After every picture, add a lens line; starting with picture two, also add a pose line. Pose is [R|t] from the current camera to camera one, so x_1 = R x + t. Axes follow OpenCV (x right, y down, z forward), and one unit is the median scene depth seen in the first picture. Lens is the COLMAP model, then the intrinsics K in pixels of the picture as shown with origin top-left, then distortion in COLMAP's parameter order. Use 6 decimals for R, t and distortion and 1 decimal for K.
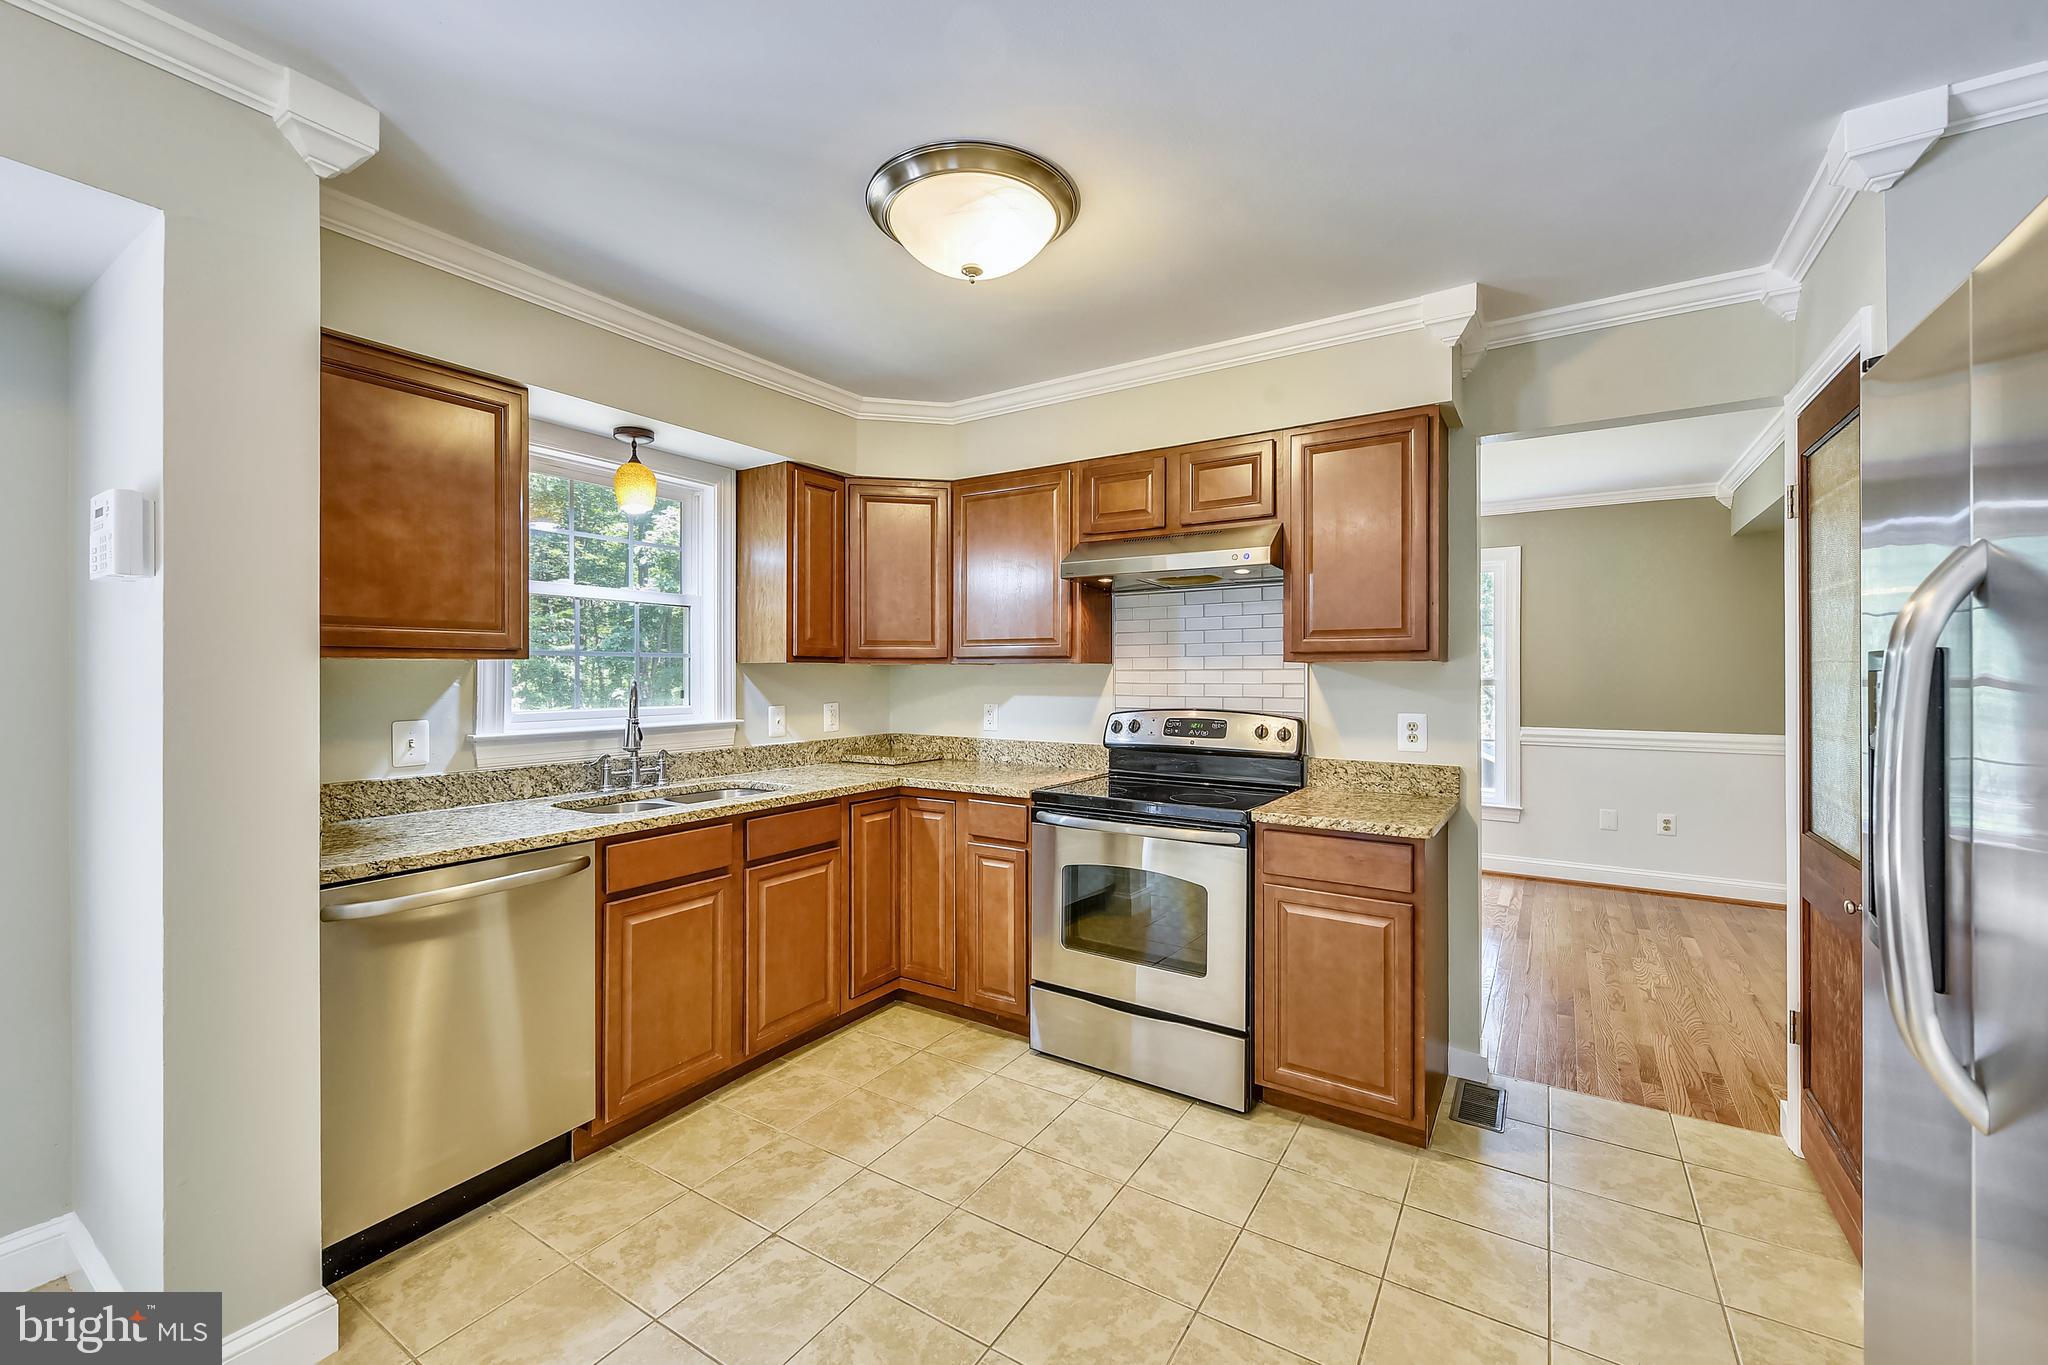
lens RADIAL K [[830.3, 0, 1025.0], [0, 830.3, 679.2], [0, 0, 1]] dist [0.000541, -0.000003]
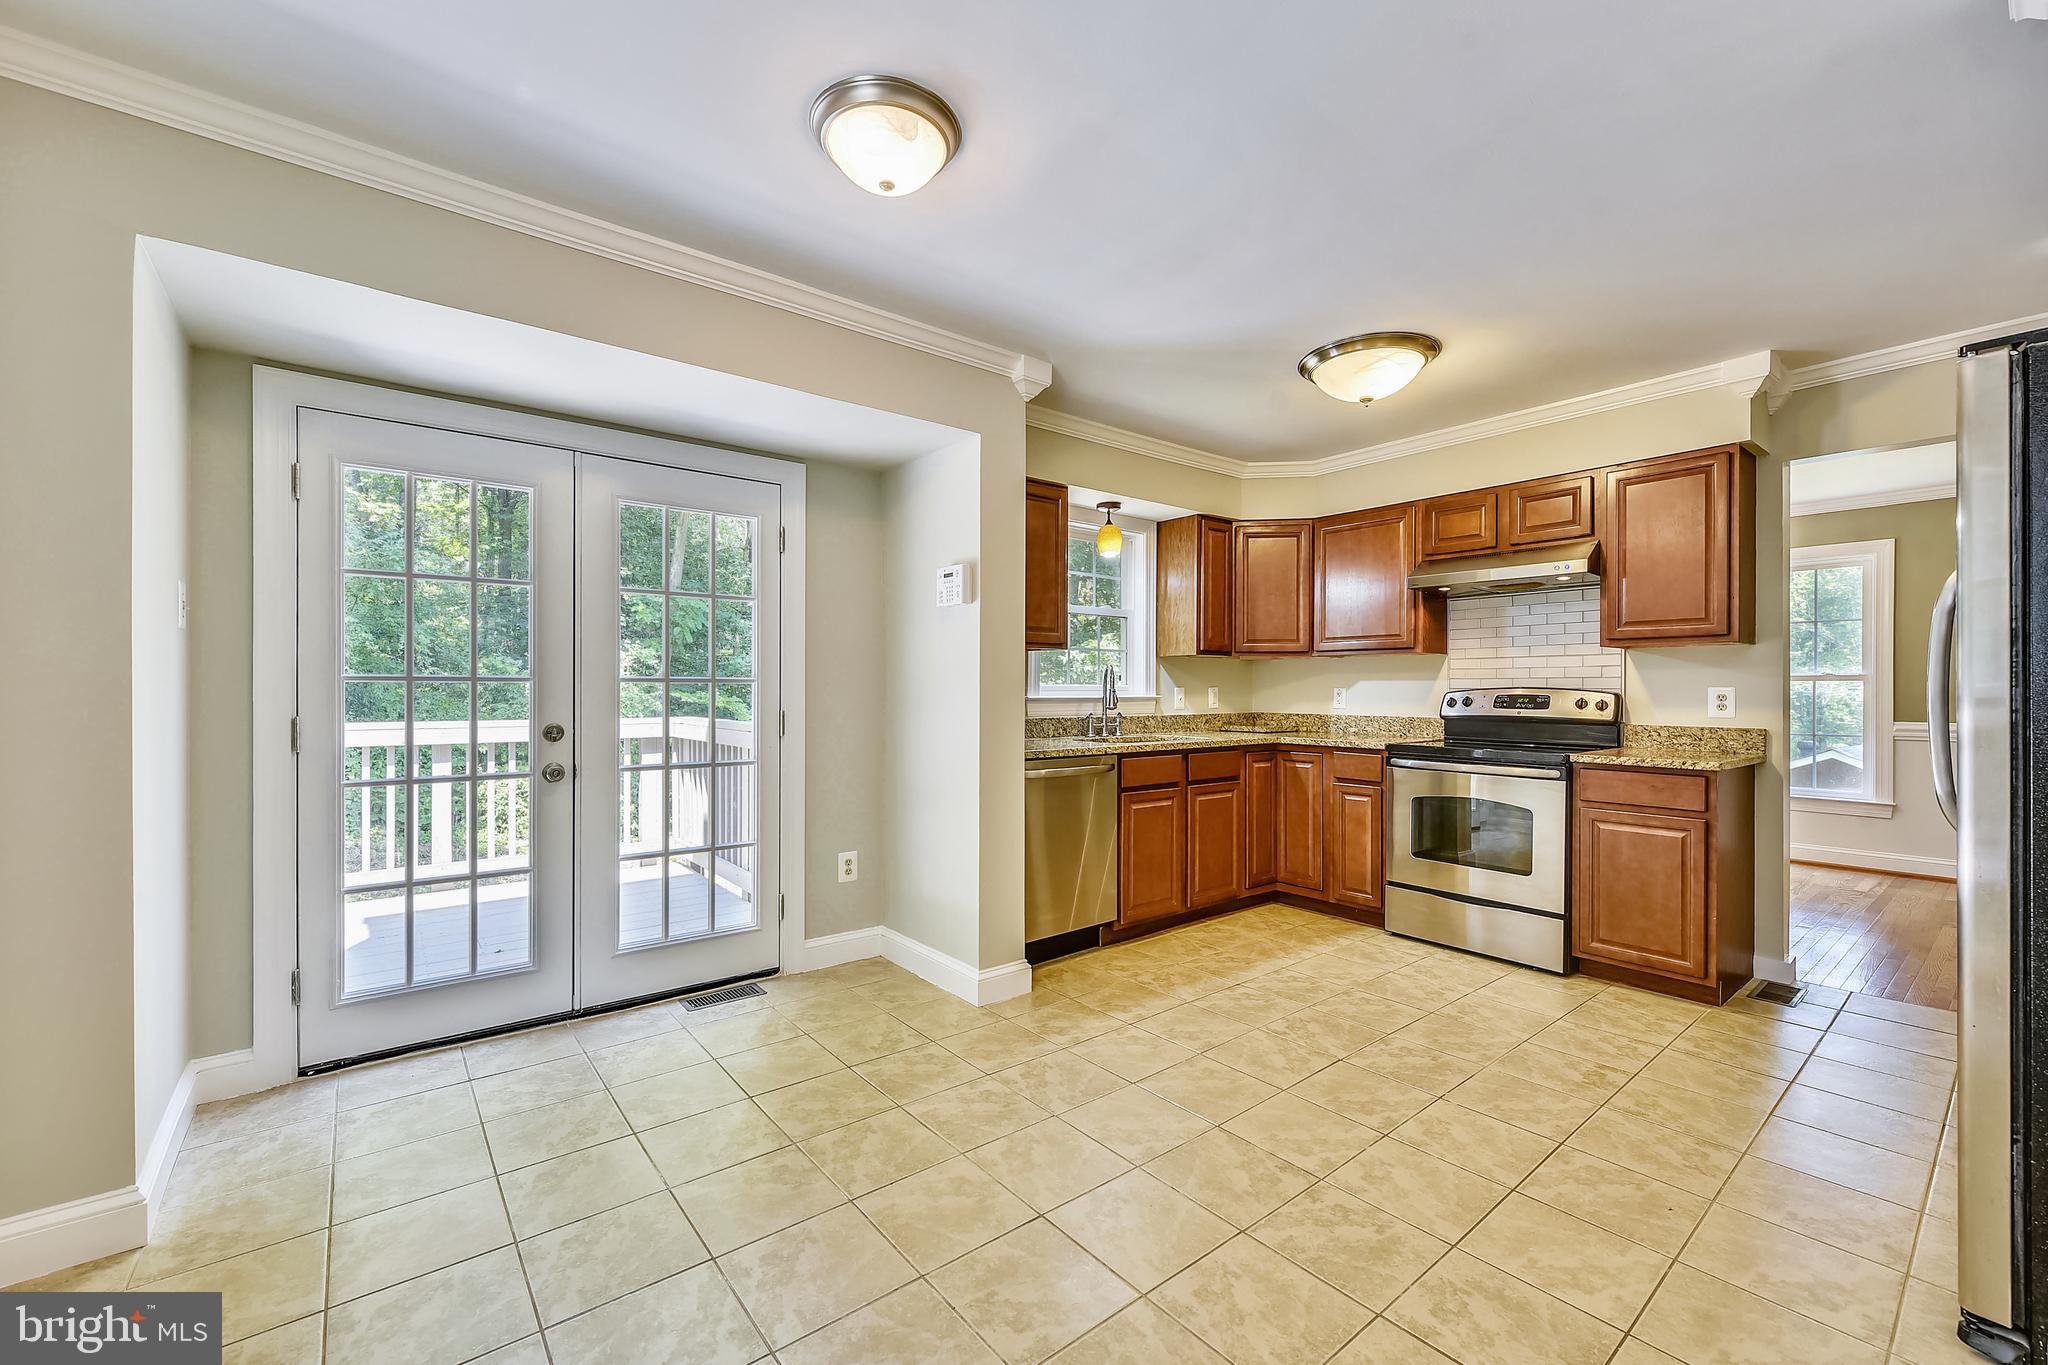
lens RADIAL K [[839.7, 0, 1016.6], [0, 839.7, 695.2], [0, 0, 1]] dist [-0.001187, -0.000555]
pose [[0.945575, 0.003605, -0.325385, -0.122420], [-0.004102, 0.999991, -0.000843, 0.059072], [0.325379, 0.002131, 0.945581, -0.529585]]
